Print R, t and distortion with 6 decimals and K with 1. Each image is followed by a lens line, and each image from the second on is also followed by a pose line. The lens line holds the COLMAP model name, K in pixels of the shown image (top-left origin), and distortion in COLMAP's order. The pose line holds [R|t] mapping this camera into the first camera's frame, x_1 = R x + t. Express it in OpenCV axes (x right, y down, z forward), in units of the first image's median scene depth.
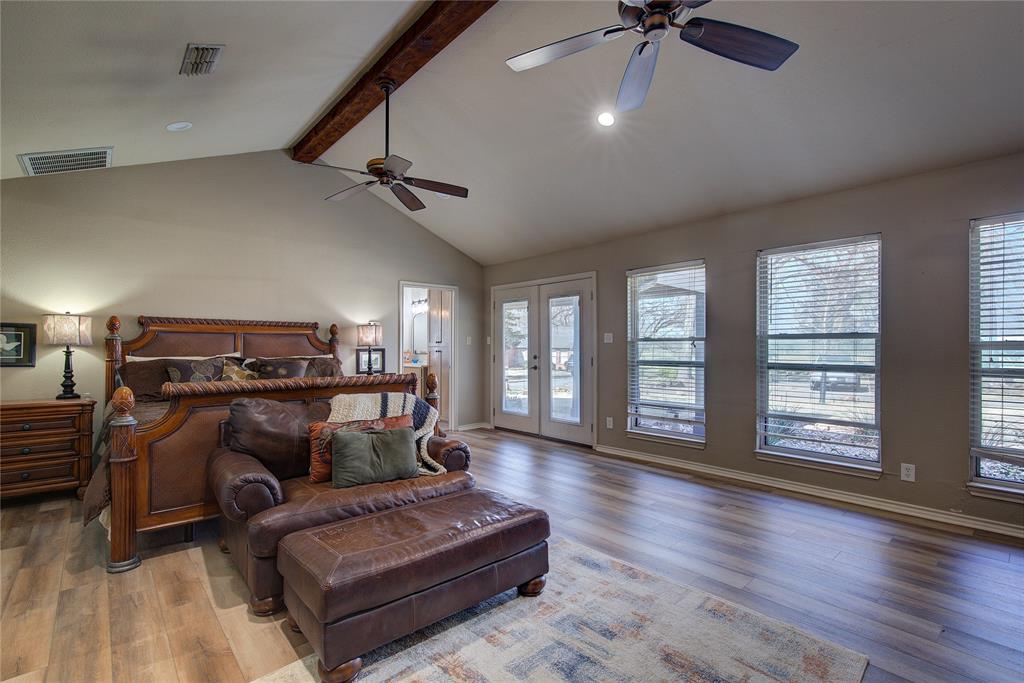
lens RADIAL K [[461.2, 0, 518.3], [0, 461.2, 343.9], [0, 0, 1]] dist [0.001857, -0.000165]
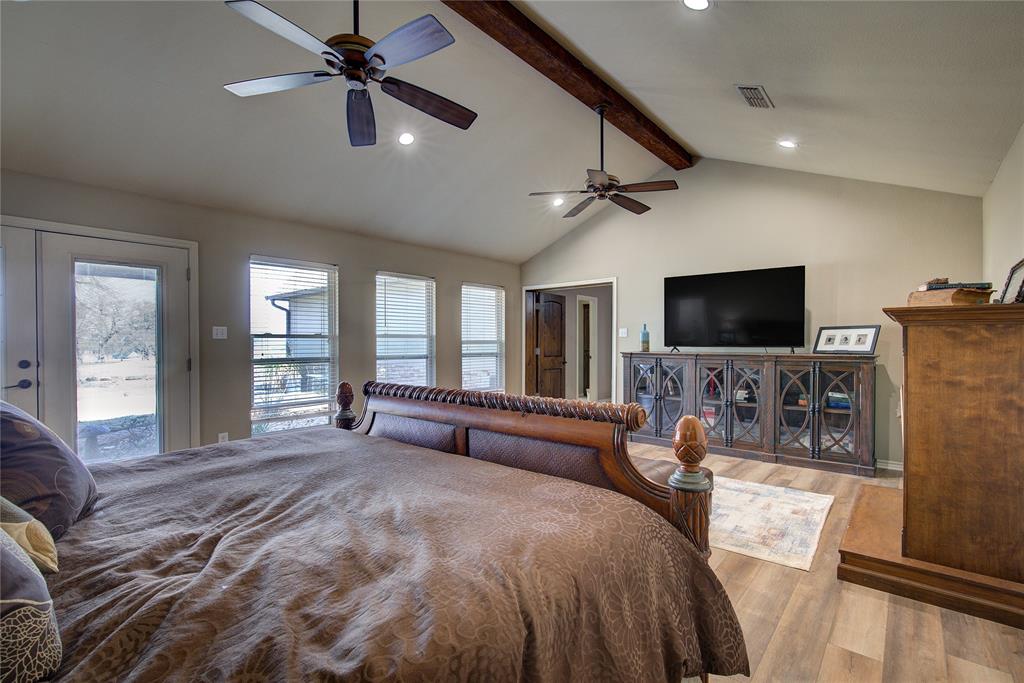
lens RADIAL K [[488.8, 0, 486.4], [0, 488.8, 340.3], [0, 0, 1]] dist [-0.001268, -0.000406]
pose [[-0.116609, 0.008580, 0.993141, -0.787628], [-0.000799, 0.999962, -0.008732, 0.008201], [-0.993178, -0.001812, -0.116598, 0.735649]]
